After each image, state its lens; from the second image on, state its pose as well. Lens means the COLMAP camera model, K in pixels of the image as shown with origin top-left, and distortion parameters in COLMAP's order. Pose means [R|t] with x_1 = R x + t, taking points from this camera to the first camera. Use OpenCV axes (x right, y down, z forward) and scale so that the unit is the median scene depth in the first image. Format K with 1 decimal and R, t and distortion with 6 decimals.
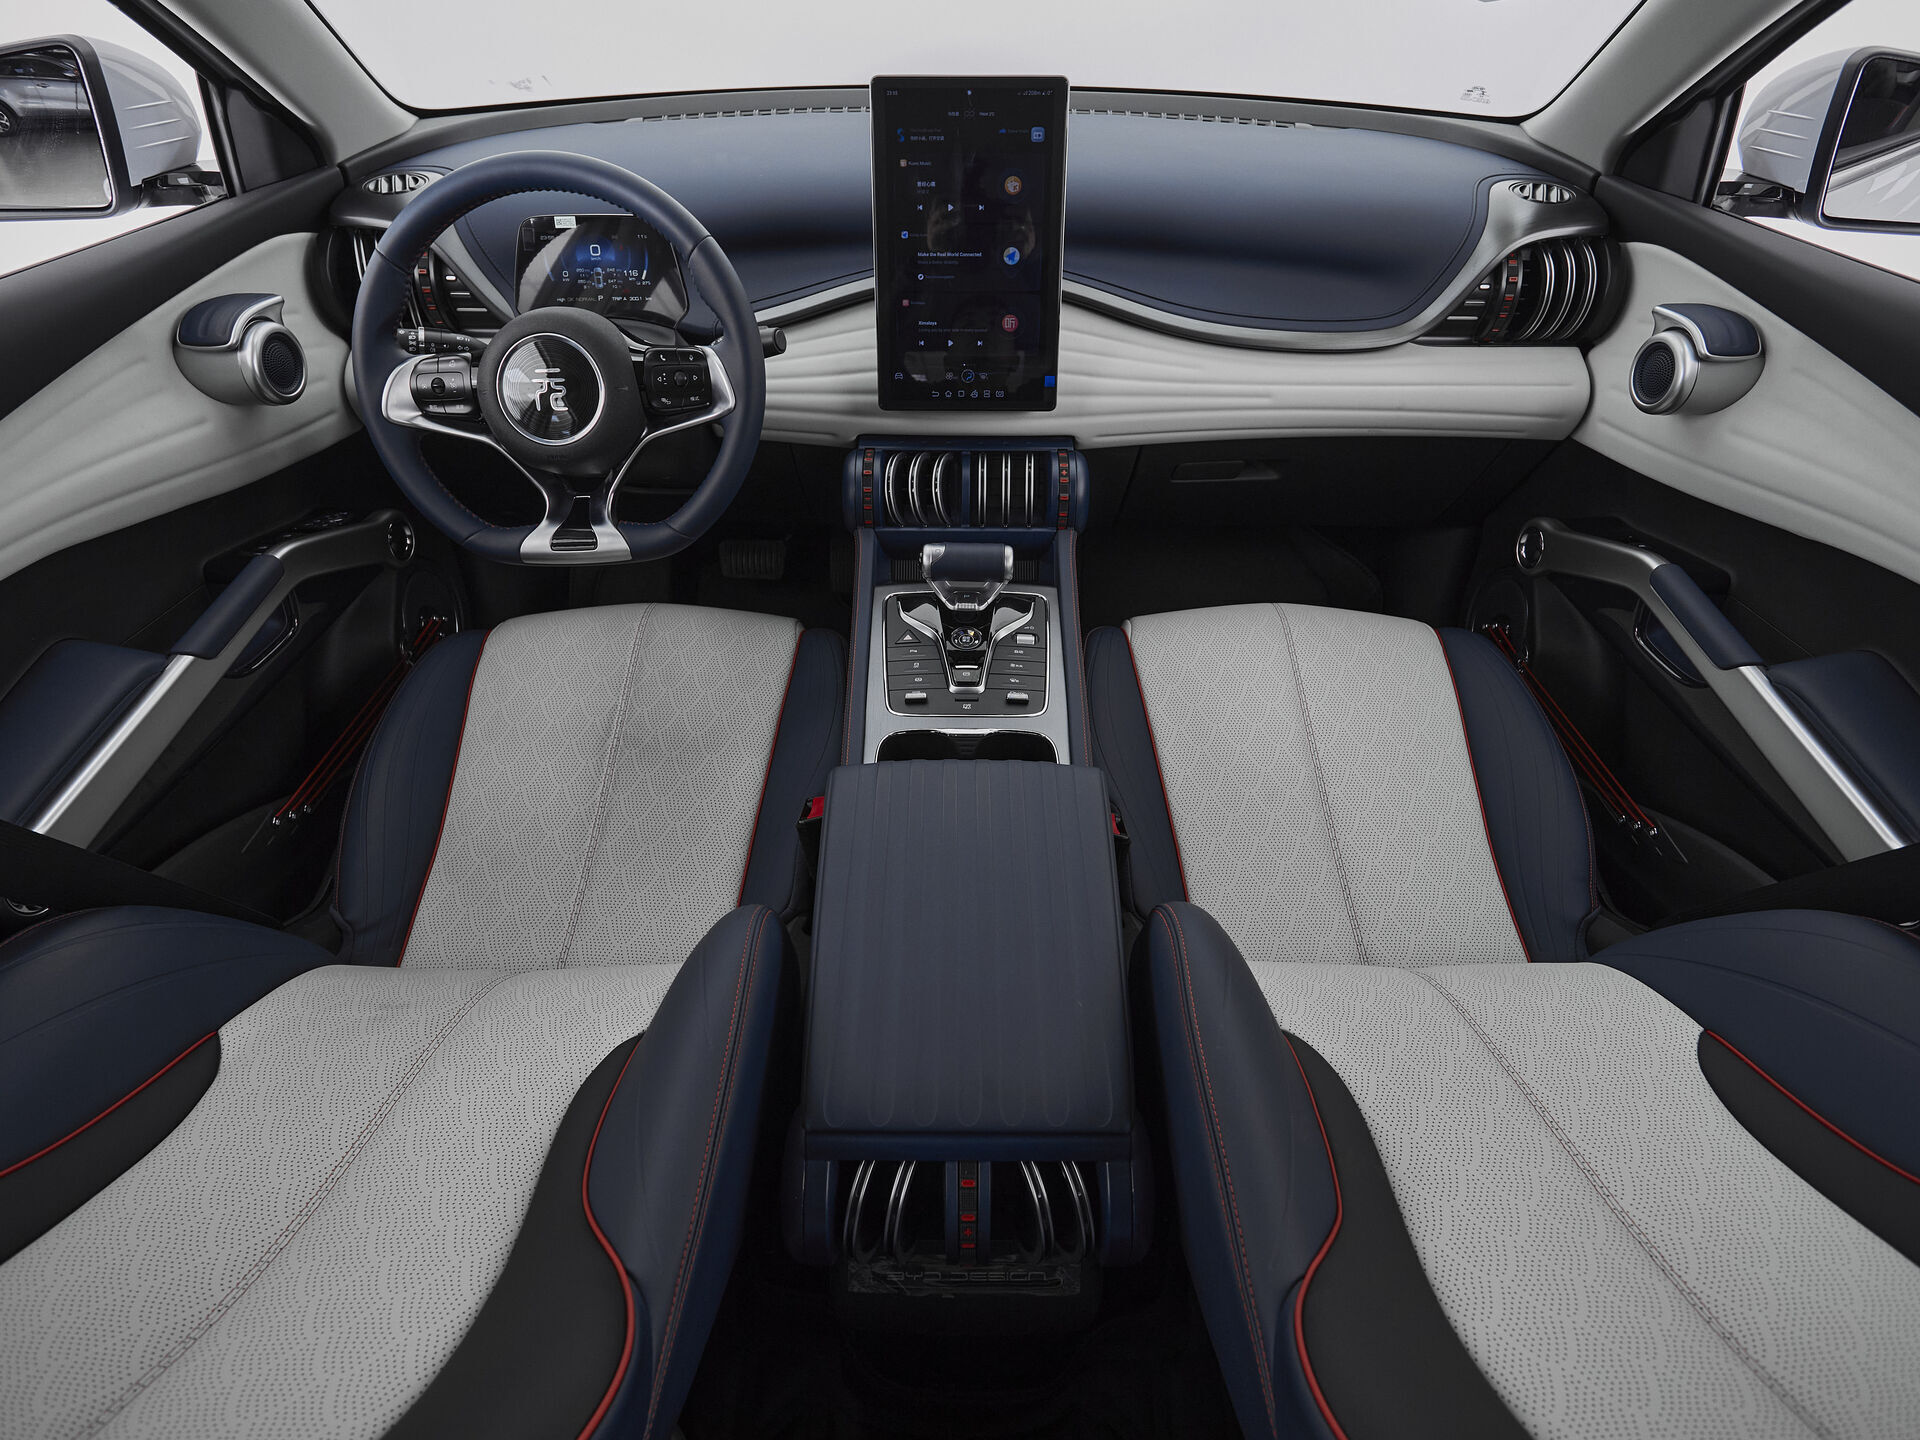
lens RADIAL K [[1039.4, 0, 941.8], [0, 1039.4, 714.1], [0, 0, 1]] dist [0.001667, -0.002517]
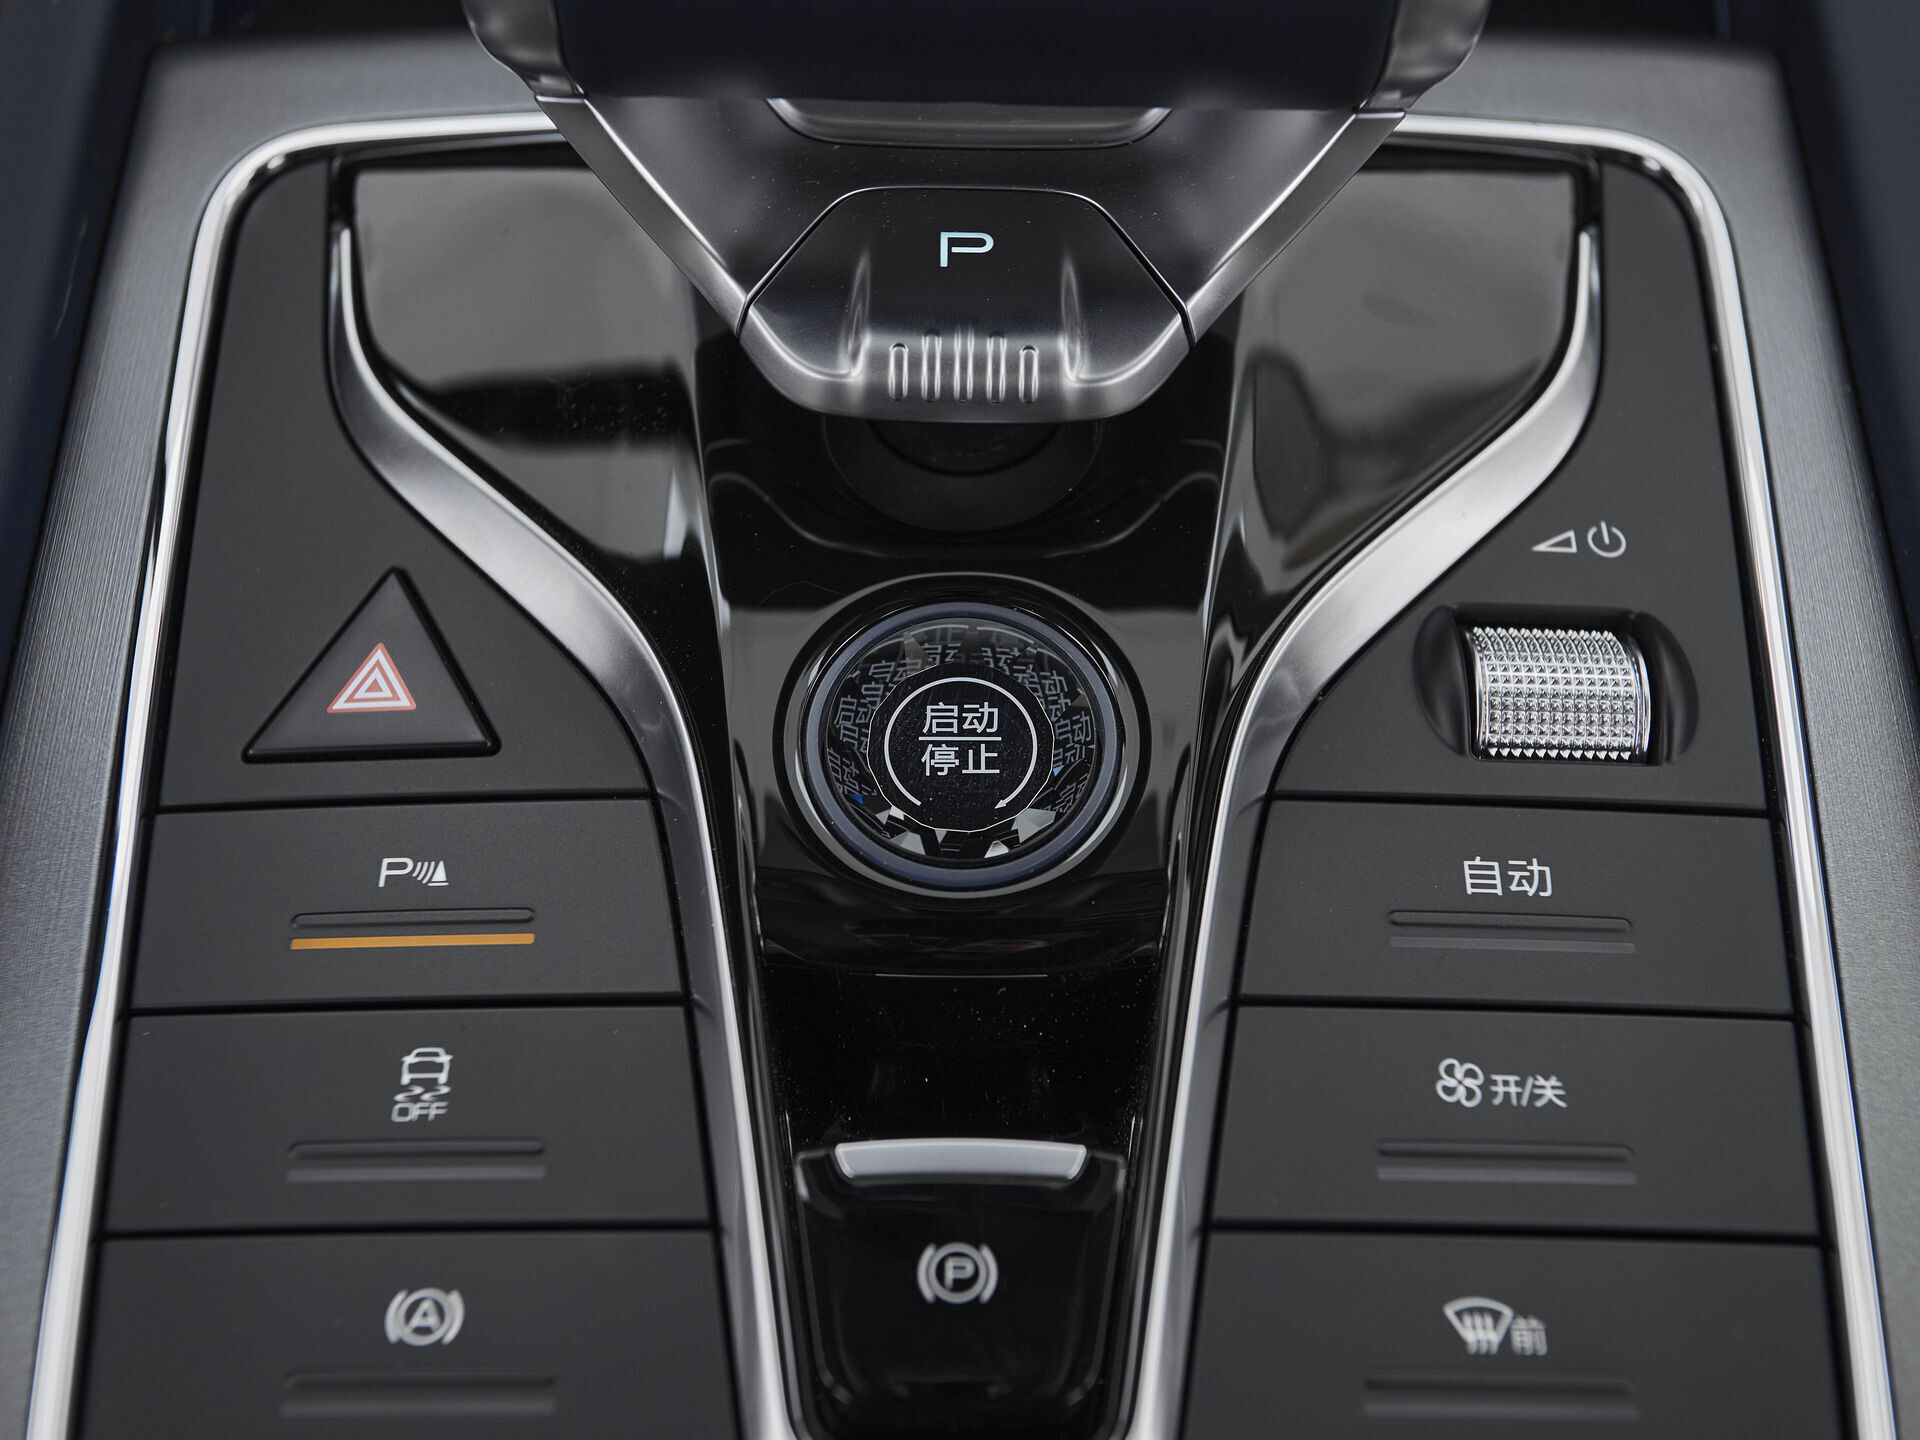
lens RADIAL K [[2614.6, 0, 945.6], [0, 2614.6, 710.2], [0, 0, 1]] dist [0.020674, 0.000000]
pose [[0.999936, -0.009230, 0.006542, 0.020075], [0.007290, 0.967882, 0.251299, -0.131592], [-0.008652, -0.251235, 0.967887, 0.747504]]
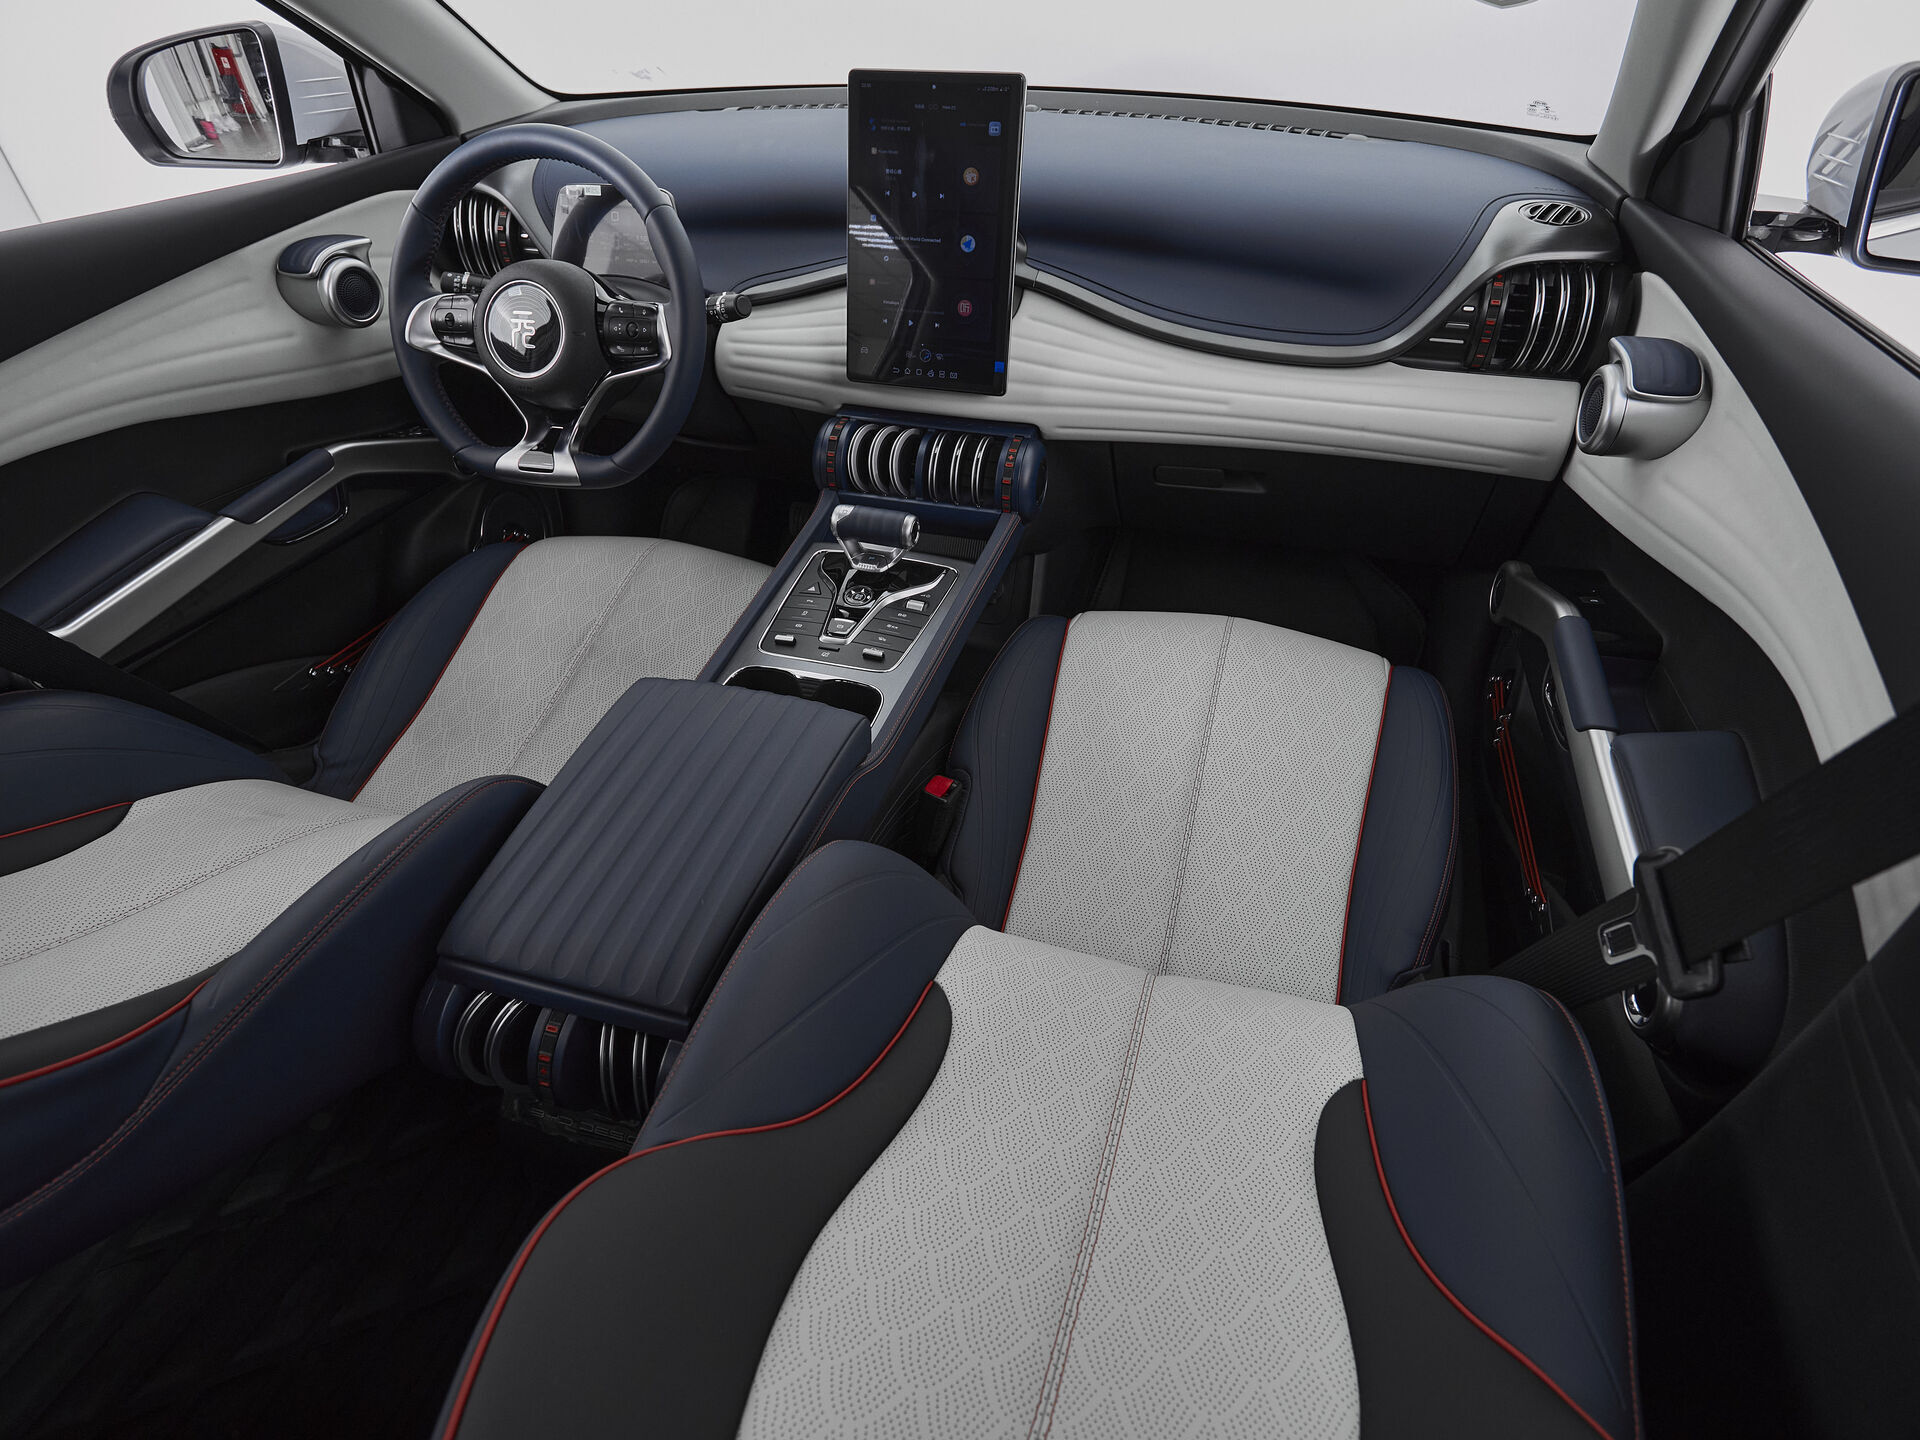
lens RADIAL K [[1039.4, 0, 967.5], [0, 1039.4, 707.2], [0, 0, 1]] dist [0.001667, -0.002517]
pose [[0.963005, 0.157850, -0.218415, 0.369989], [-0.161600, 0.986856, 0.000704, 0.020010], [0.215655, 0.034618, 0.975856, -0.006649]]
